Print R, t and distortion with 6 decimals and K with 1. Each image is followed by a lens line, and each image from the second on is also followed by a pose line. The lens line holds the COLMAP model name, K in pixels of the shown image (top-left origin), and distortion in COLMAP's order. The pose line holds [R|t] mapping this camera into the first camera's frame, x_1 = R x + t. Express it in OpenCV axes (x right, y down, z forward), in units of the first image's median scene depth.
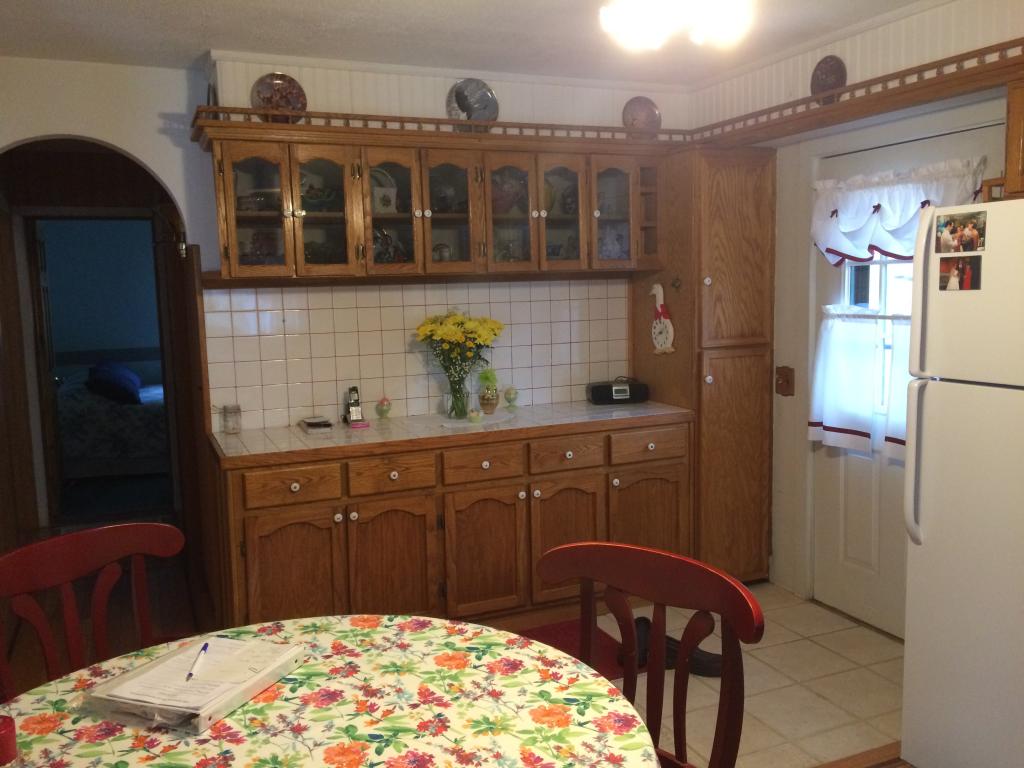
lens RADIAL K [[867.6, 0, 513.6], [0, 867.6, 382.9], [0, 0, 1]] dist [-0.004755, -0.031977]
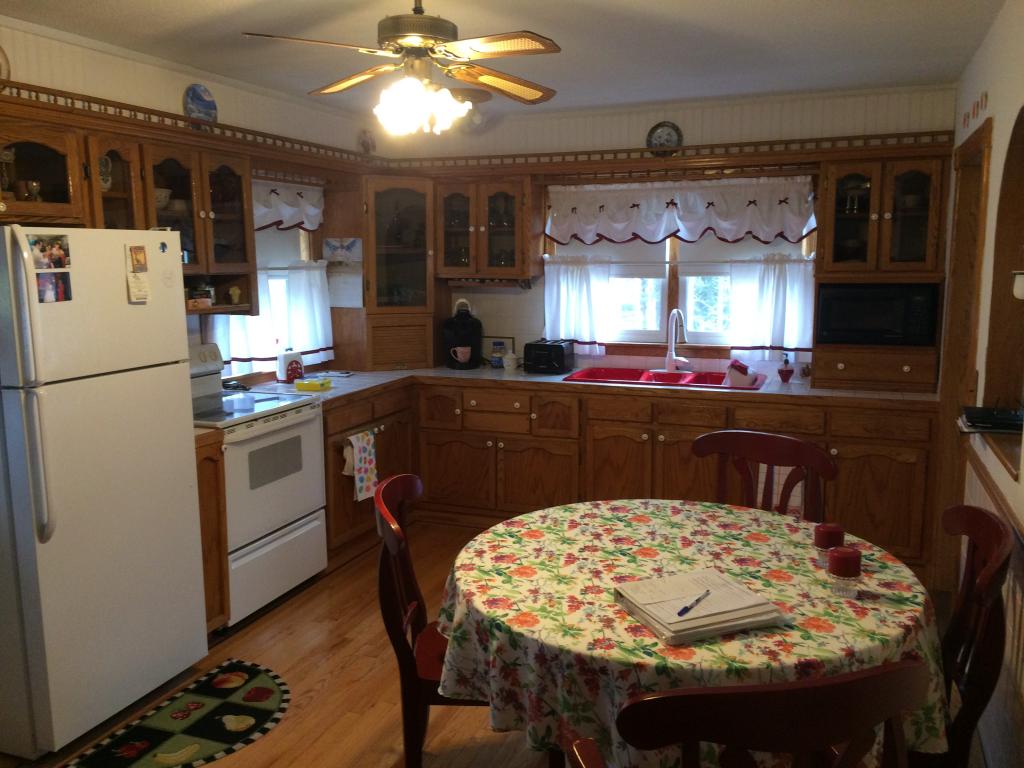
lens RADIAL K [[867.6, 0, 513.0], [0, 867.6, 385.0], [0, 0, 1]] dist [-0.004755, -0.031977]
pose [[-0.709462, -0.078930, 0.700310, -0.925352], [0.108645, 0.969580, 0.219344, -0.238742], [-0.696319, 0.231701, -0.679304, 1.773271]]
